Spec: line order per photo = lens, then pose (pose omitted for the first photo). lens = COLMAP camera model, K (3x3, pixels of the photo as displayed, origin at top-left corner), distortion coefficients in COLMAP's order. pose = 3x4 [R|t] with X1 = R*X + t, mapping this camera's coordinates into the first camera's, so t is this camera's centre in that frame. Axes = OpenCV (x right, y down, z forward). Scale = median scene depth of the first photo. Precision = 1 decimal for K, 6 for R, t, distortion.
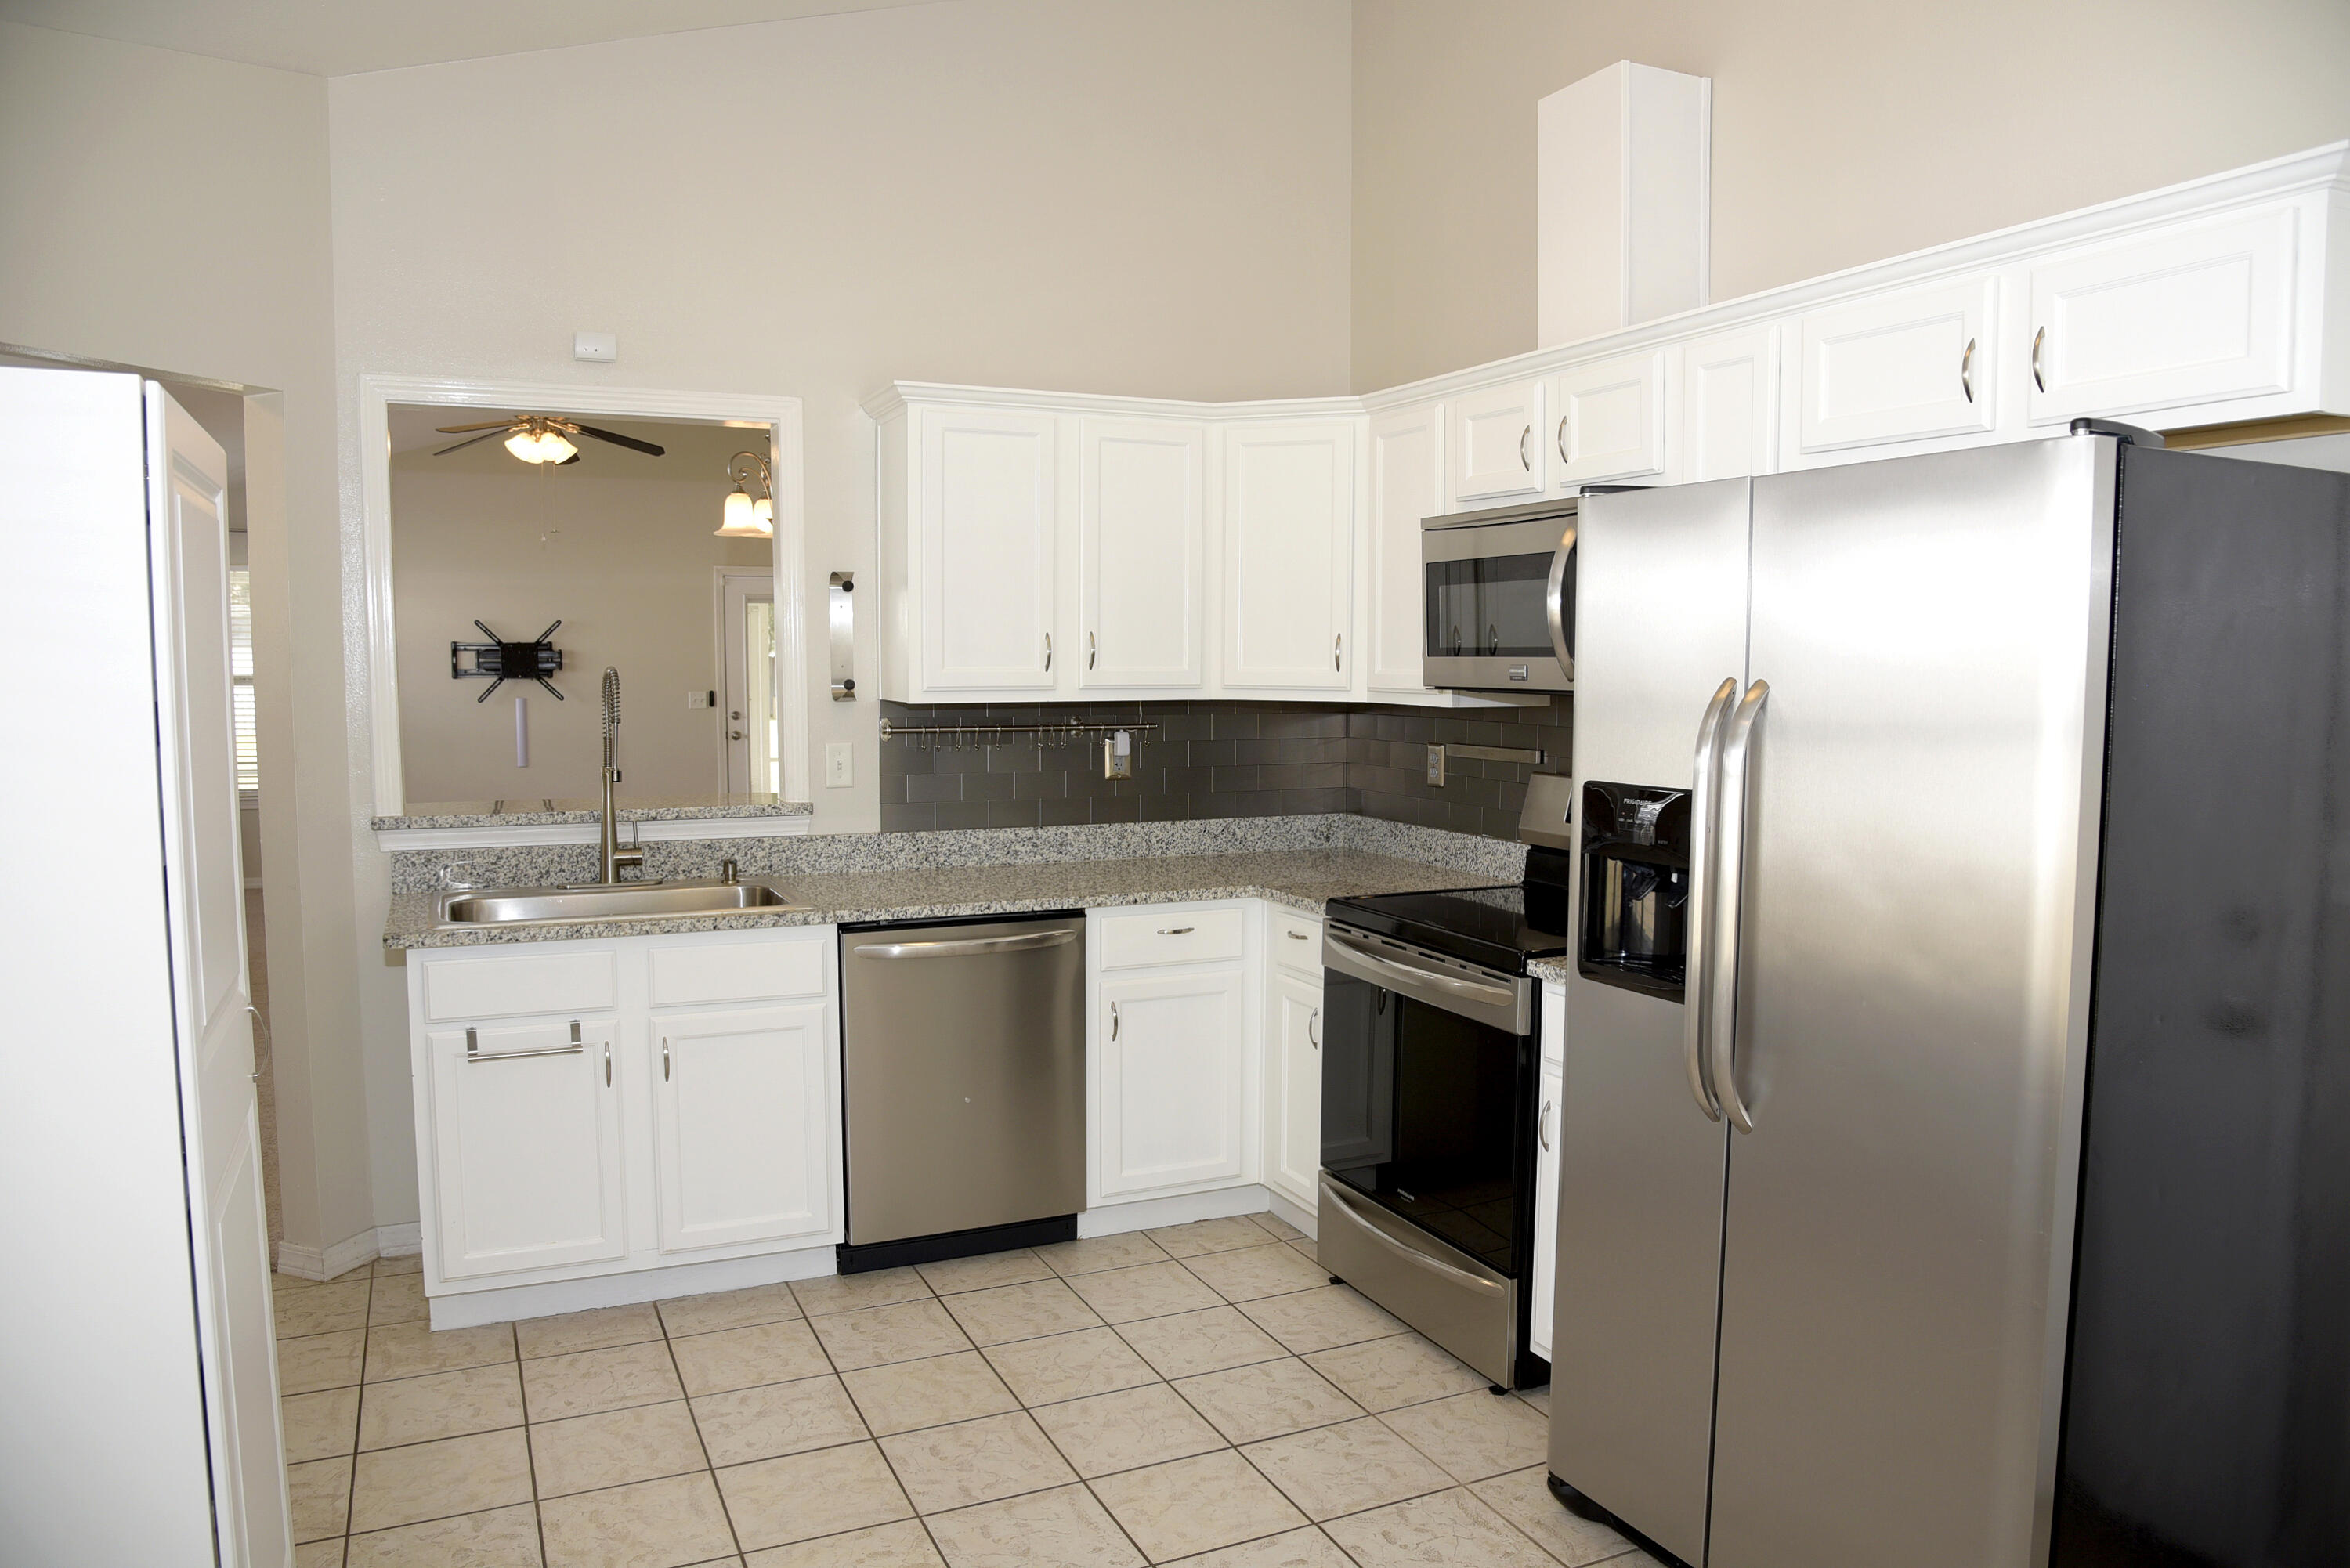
lens RADIAL K [[1632.3, 0, 1210.6], [0, 1632.3, 790.2], [0, 0, 1]] dist [-0.112652, 0.054359]
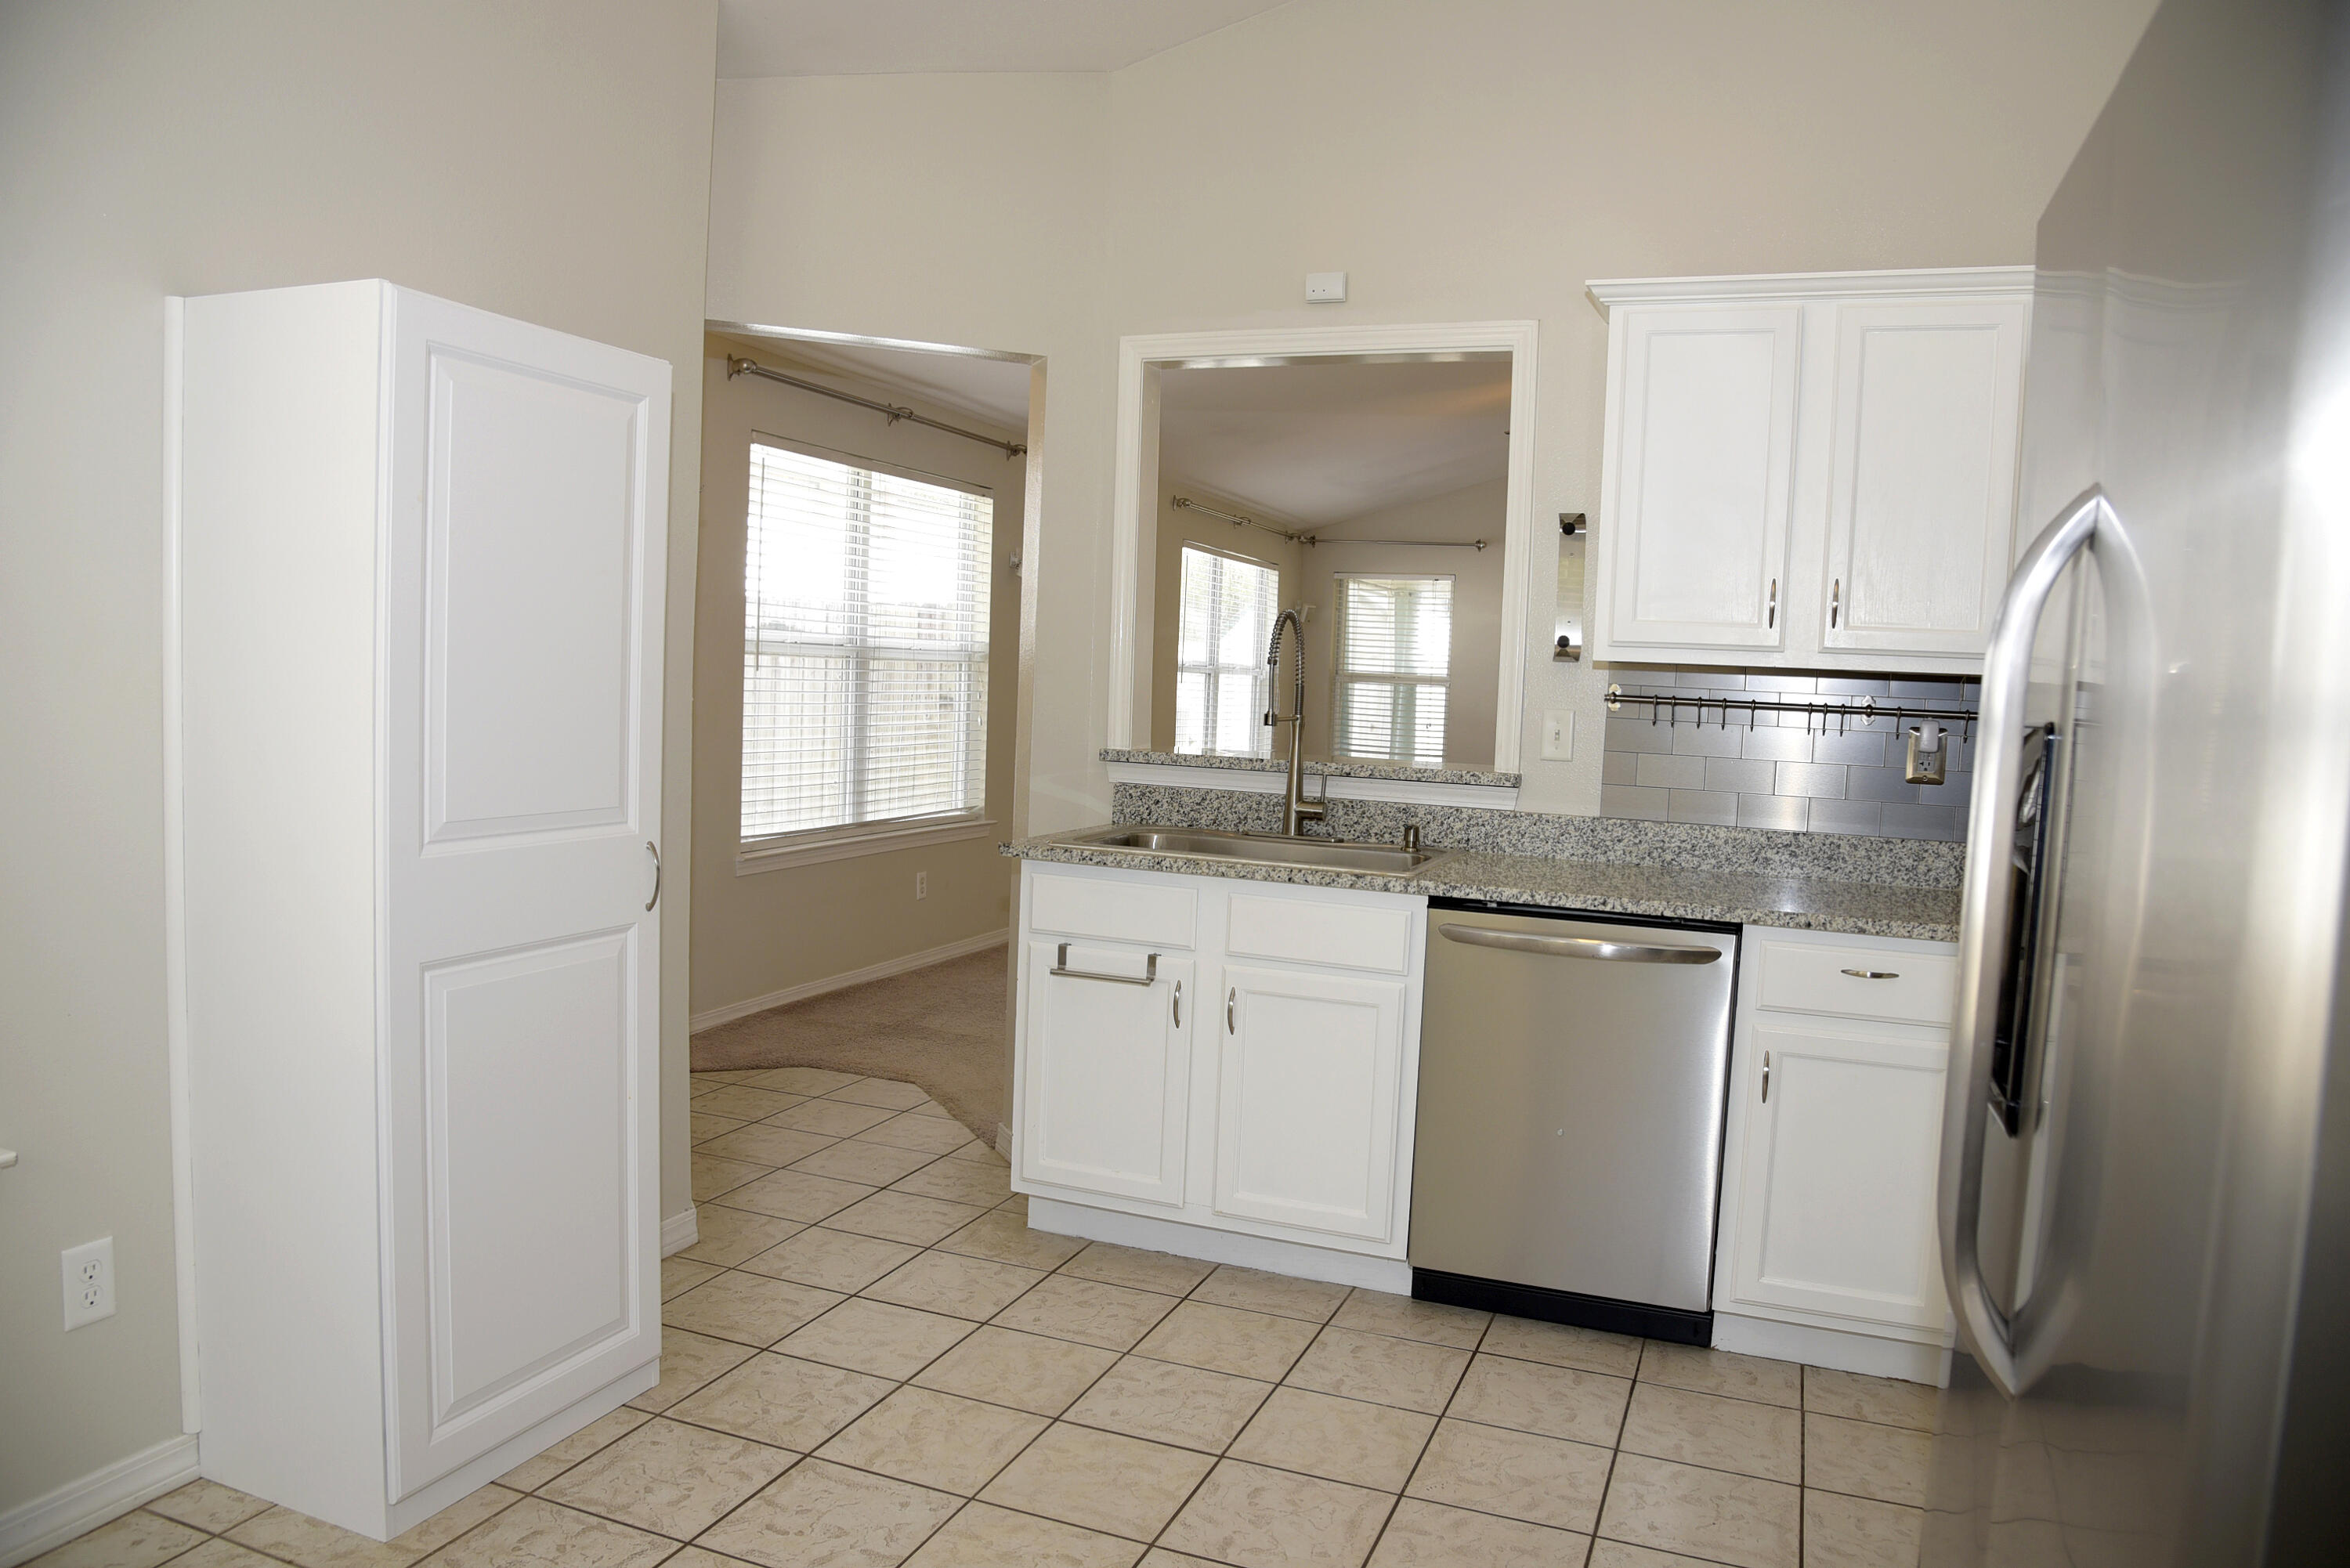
lens RADIAL K [[1632.3, 0, 1165.6], [0, 1632.3, 794.6], [0, 0, 1]] dist [-0.112652, 0.054359]
pose [[0.669745, 0.075801, -0.738712, 0.309302], [-0.097644, 0.995129, 0.013584, 0.027976], [0.736143, 0.063033, 0.673884, 0.286035]]
